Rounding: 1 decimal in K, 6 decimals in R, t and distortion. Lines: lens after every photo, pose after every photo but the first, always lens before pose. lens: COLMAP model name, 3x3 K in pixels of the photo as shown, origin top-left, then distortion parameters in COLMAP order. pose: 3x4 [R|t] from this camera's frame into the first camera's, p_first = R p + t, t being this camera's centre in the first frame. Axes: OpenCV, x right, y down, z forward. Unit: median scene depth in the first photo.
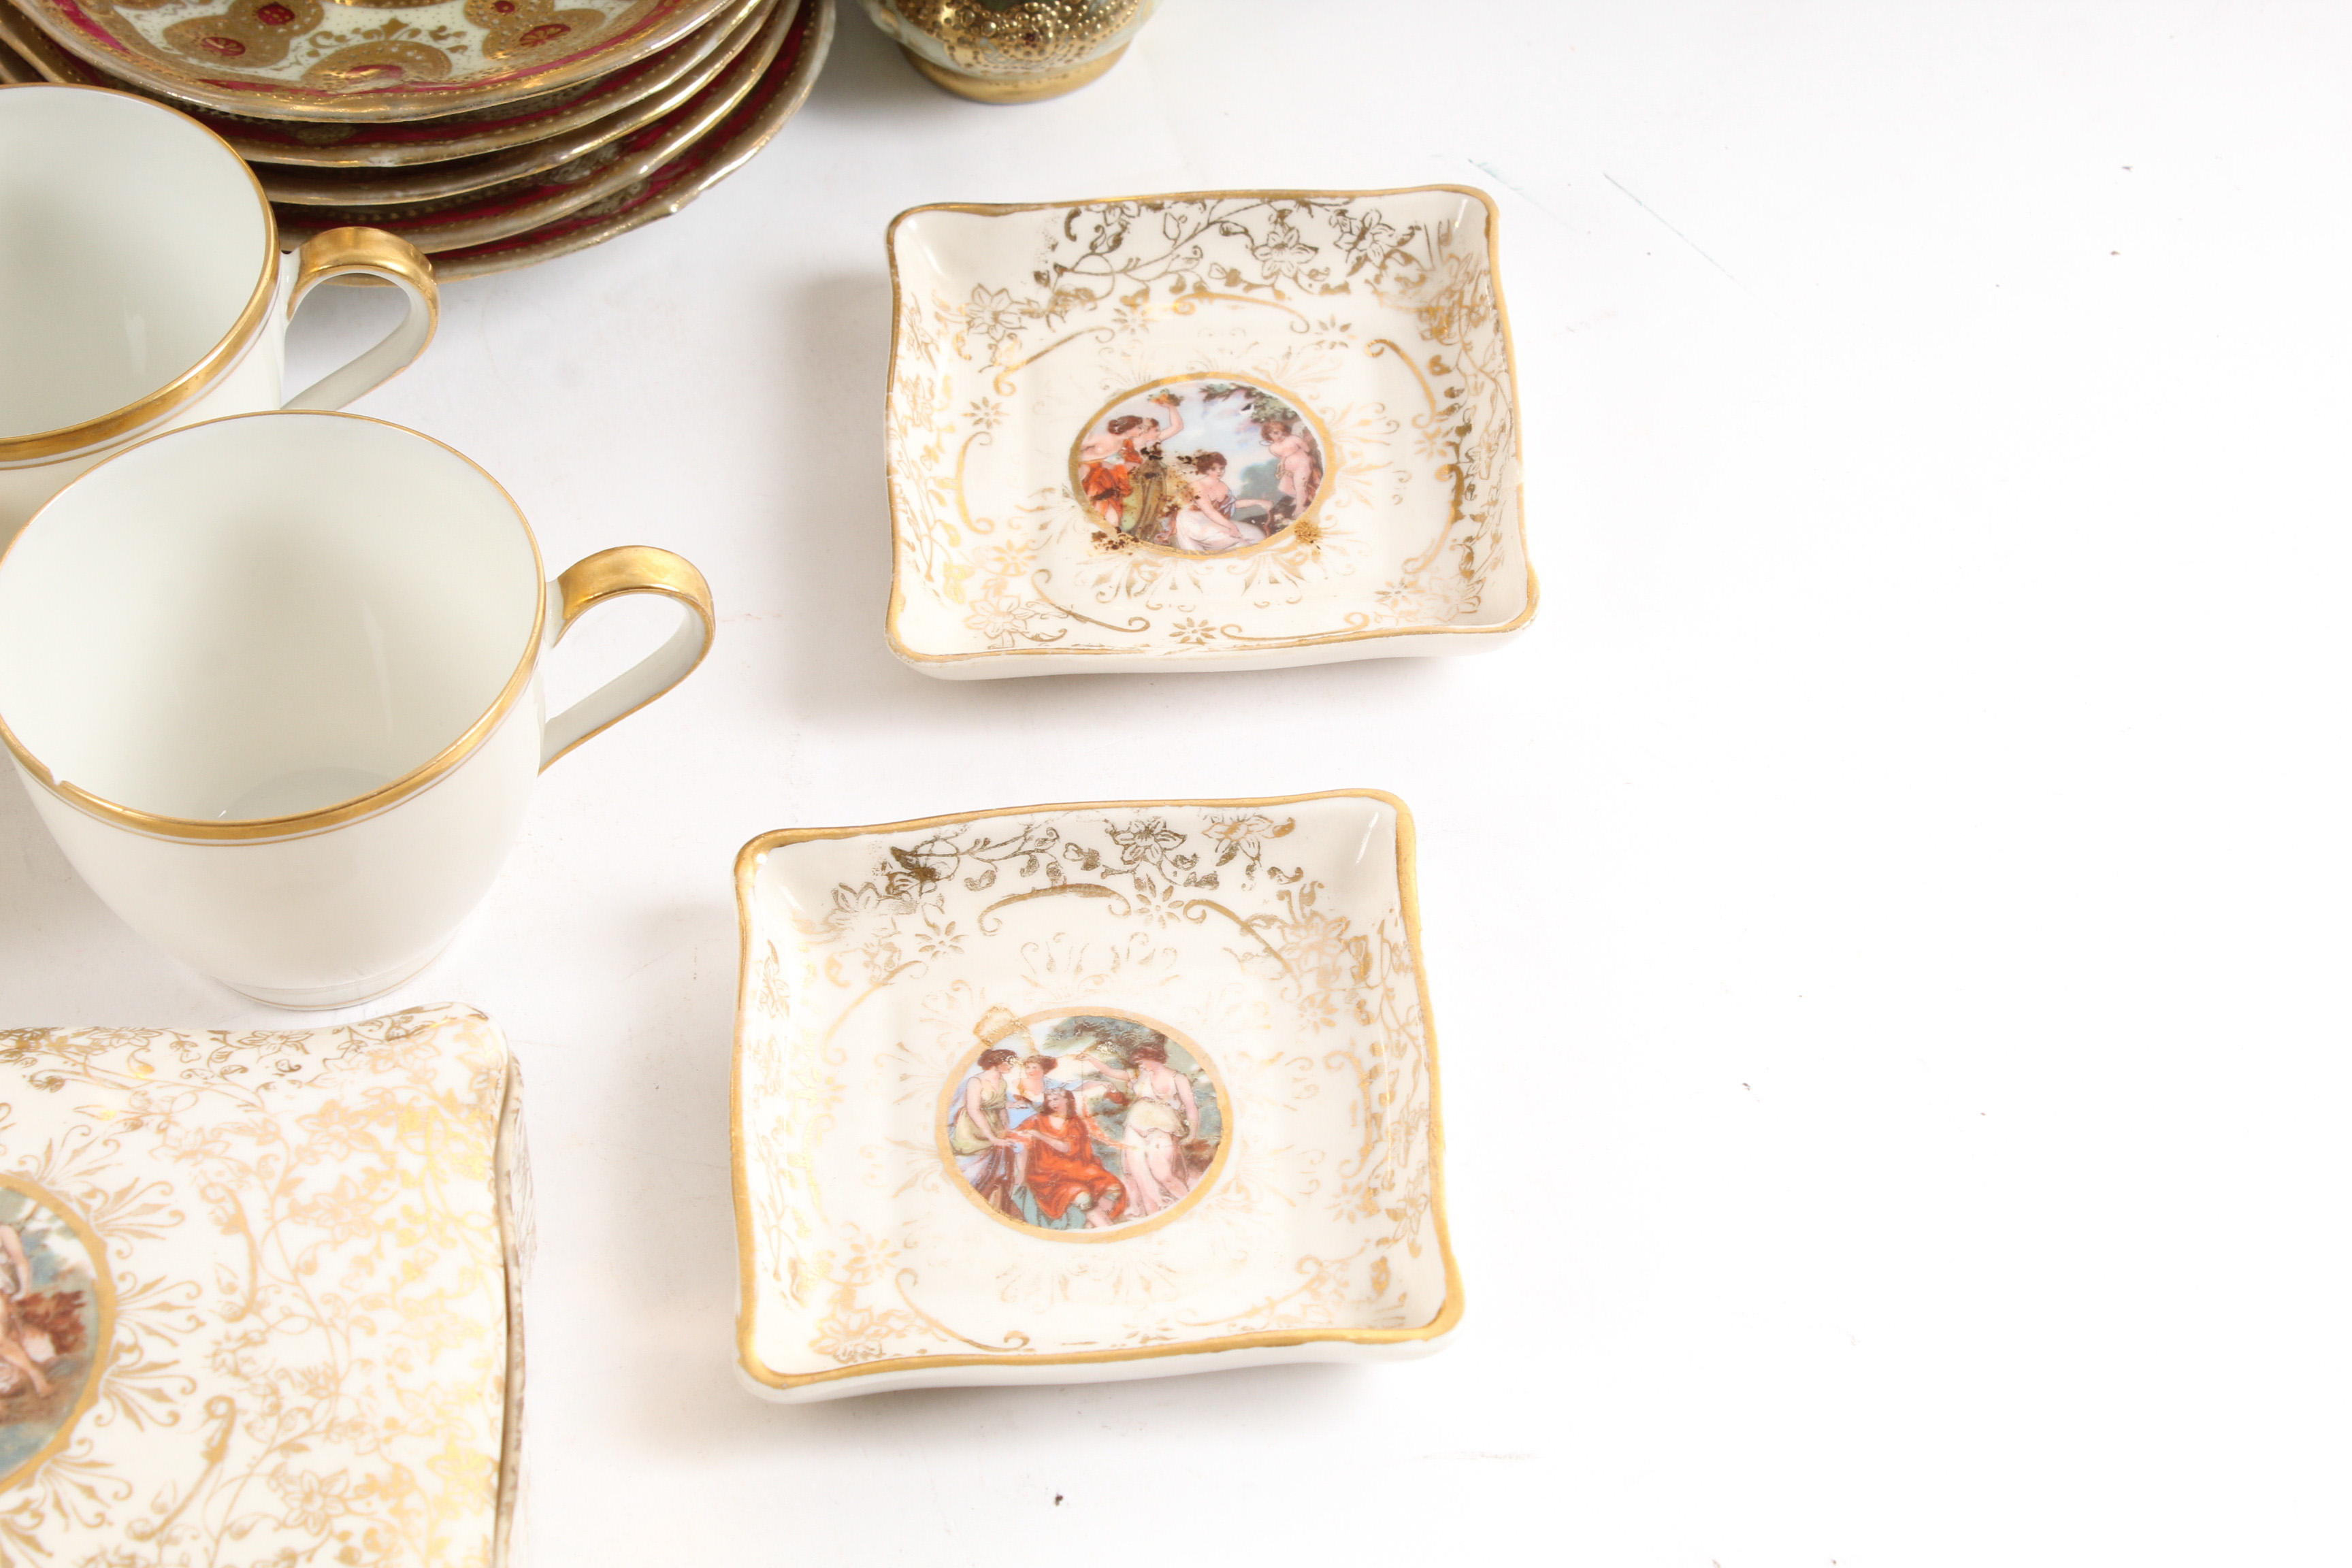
lens RADIAL K [[5093.9, 0, 1176.0], [0, 5093.9, 784.0], [0, 0, 1]] dist [0.018452, 0.397535]
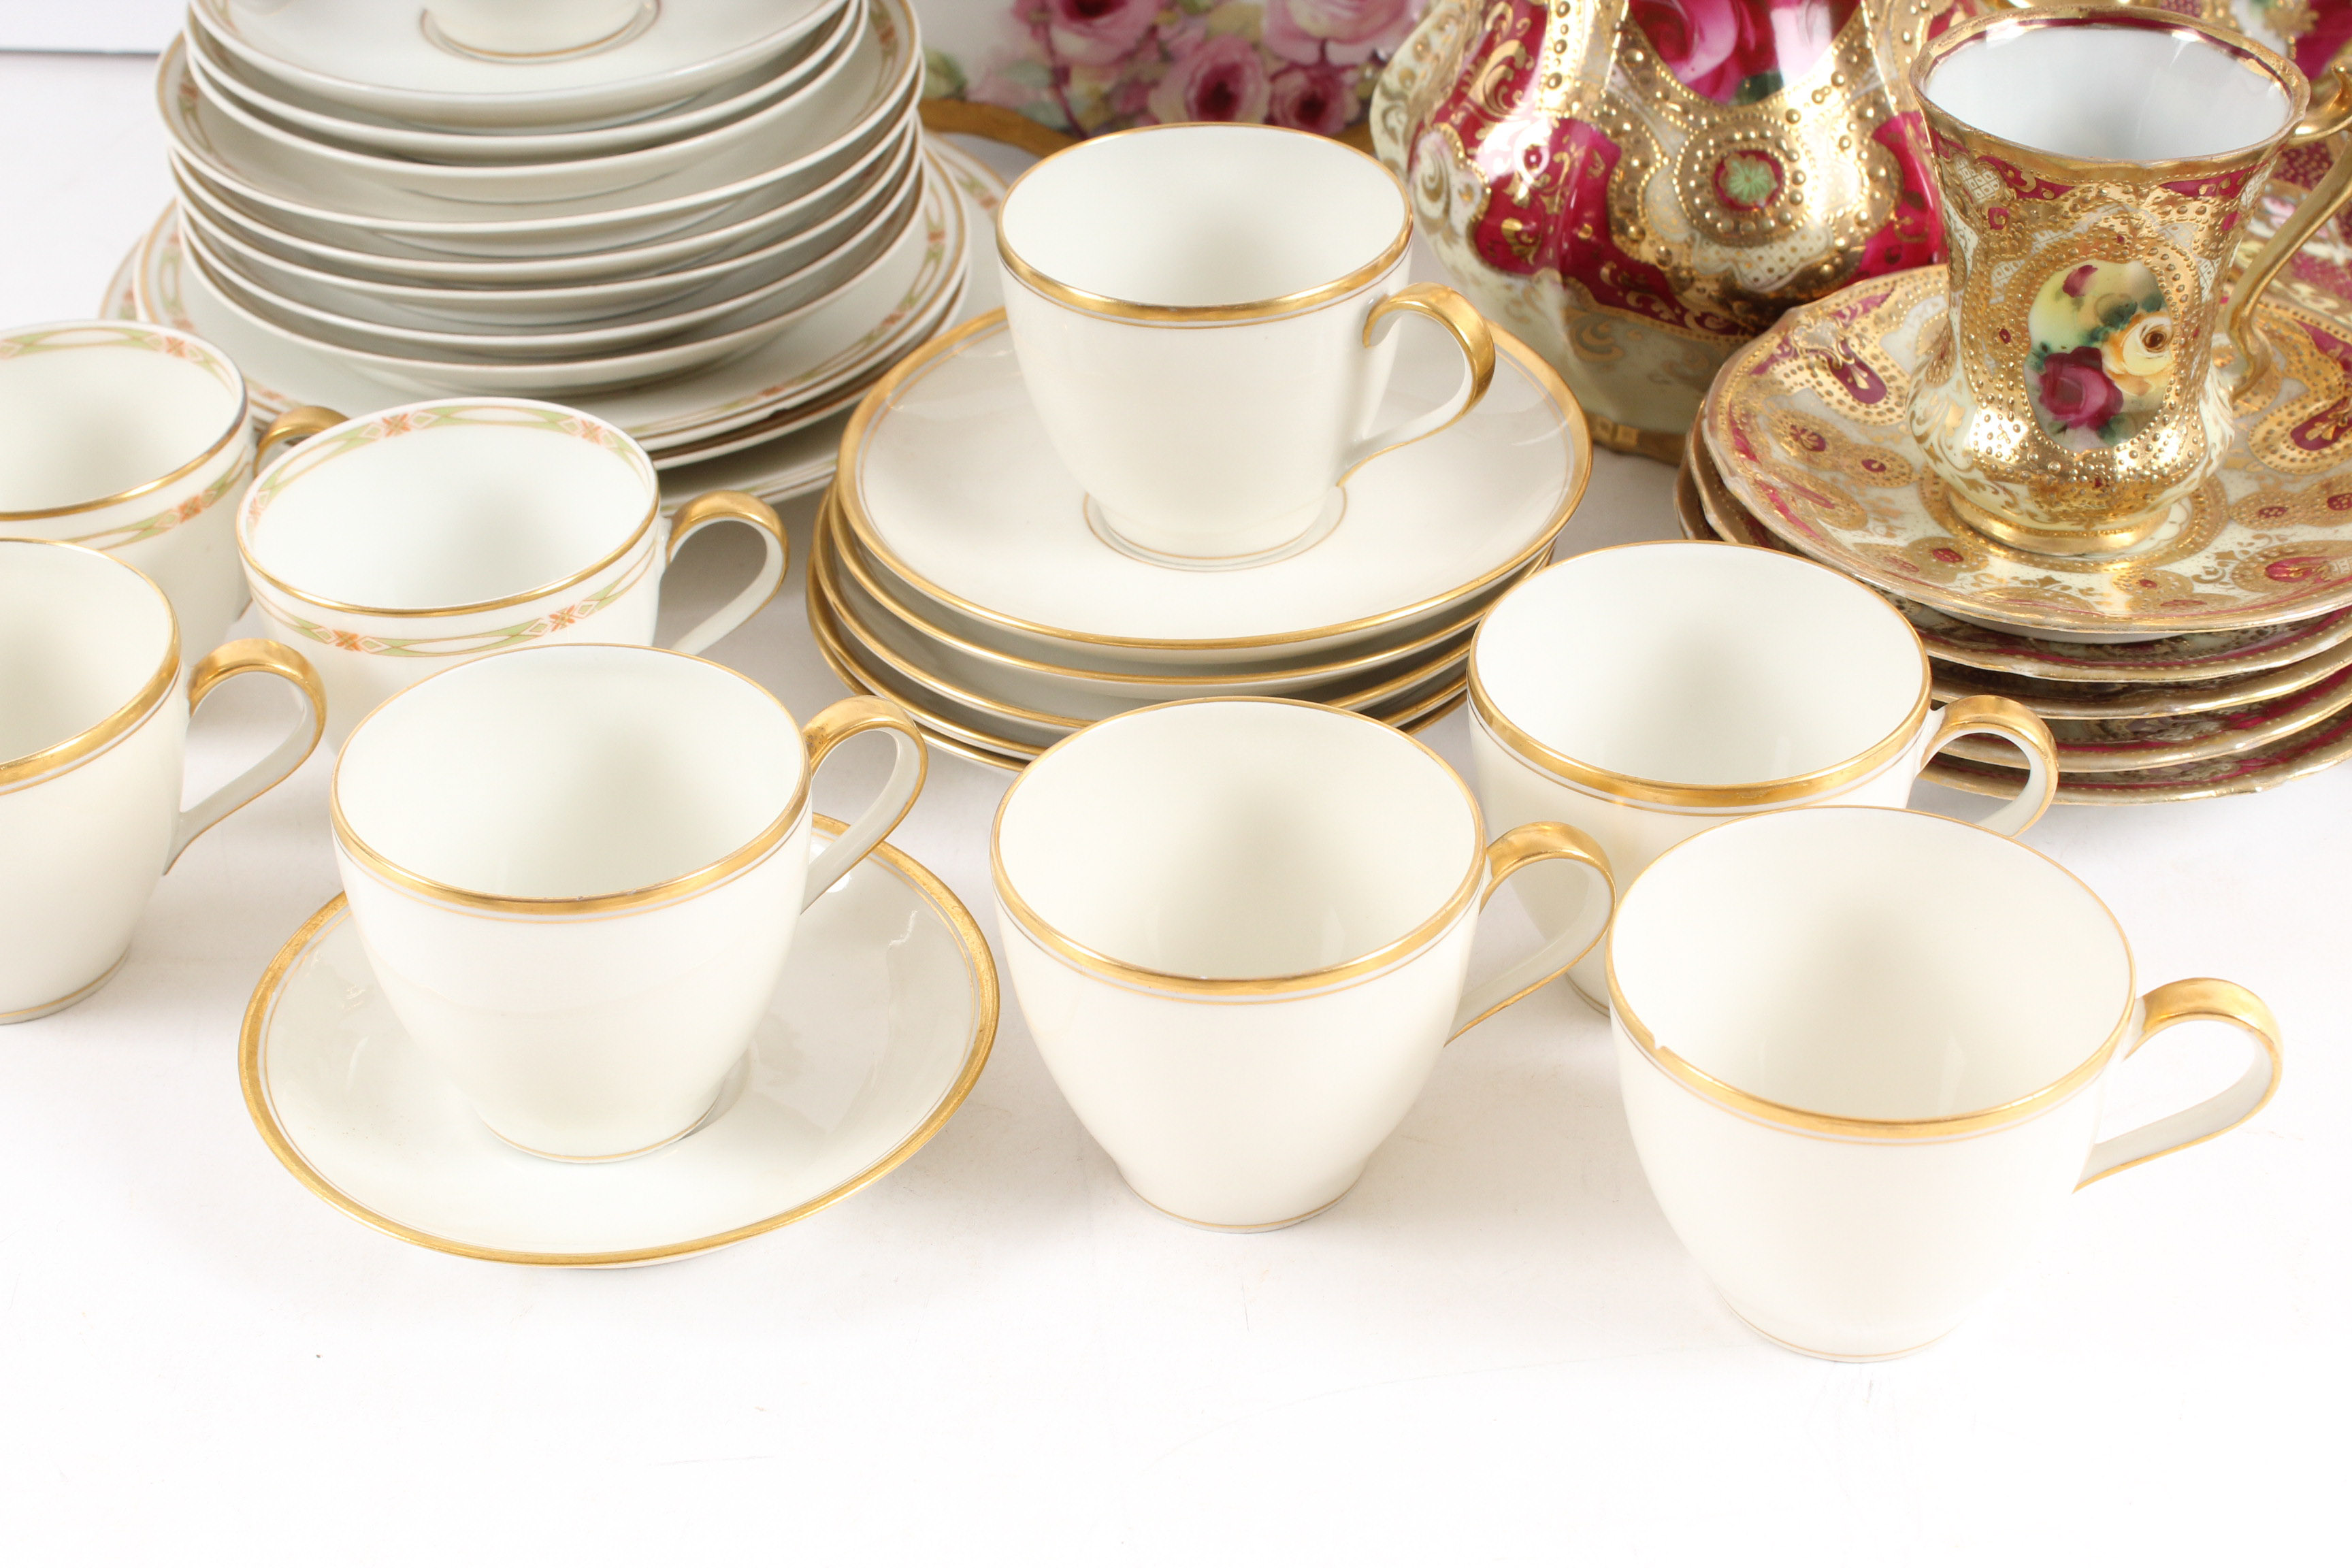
lens RADIAL K [[3570.2, 0, 1176.0], [0, 3570.2, 784.0], [0, 0, 1]] dist [-0.095363, 0.425732]
pose [[0.927946, 0.189399, -0.321007, -0.083764], [-0.262427, 0.943600, -0.201868, 0.127510], [0.264668, 0.271563, 0.925313, 0.265312]]
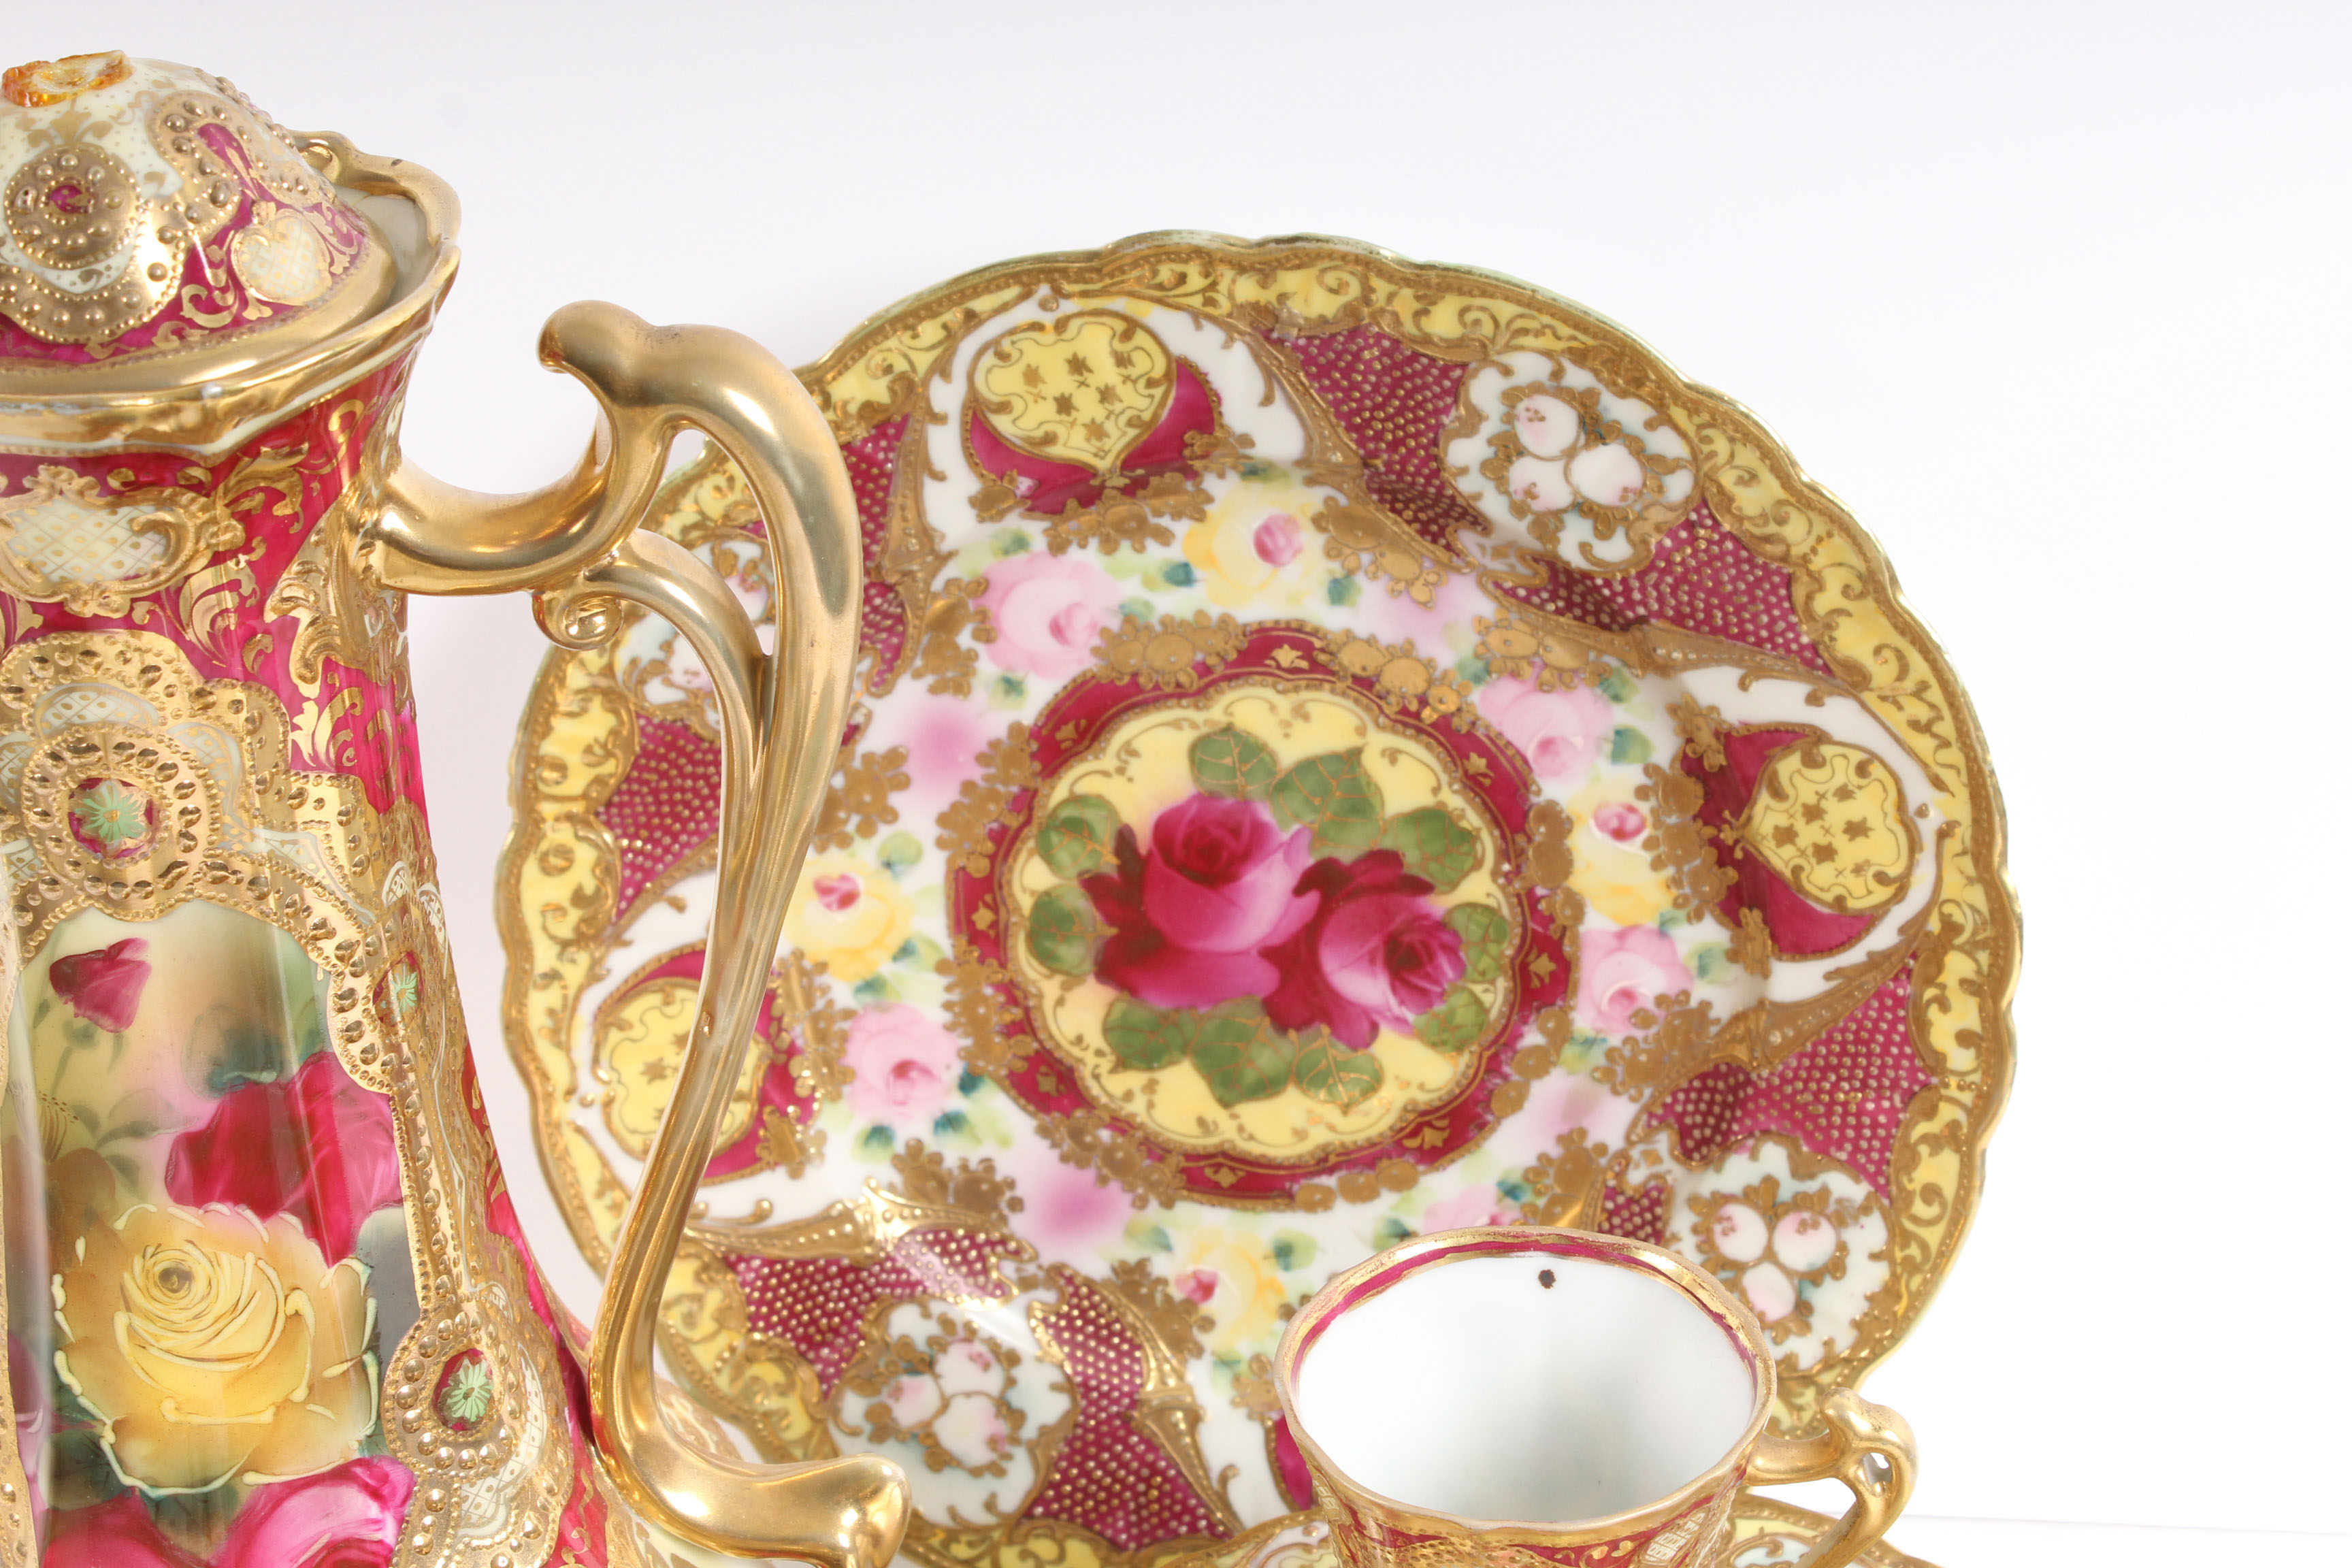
lens RADIAL K [[4660.0, 0, 1176.0], [0, 4660.0, 784.0], [0, 0, 1]] dist [0.050733, -0.001345]
pose [[0.940070, 0.134132, -0.313493, 0.151444], [-0.244705, 0.905646, -0.346303, -0.216078], [0.237463, 0.402262, 0.884192, 0.364435]]
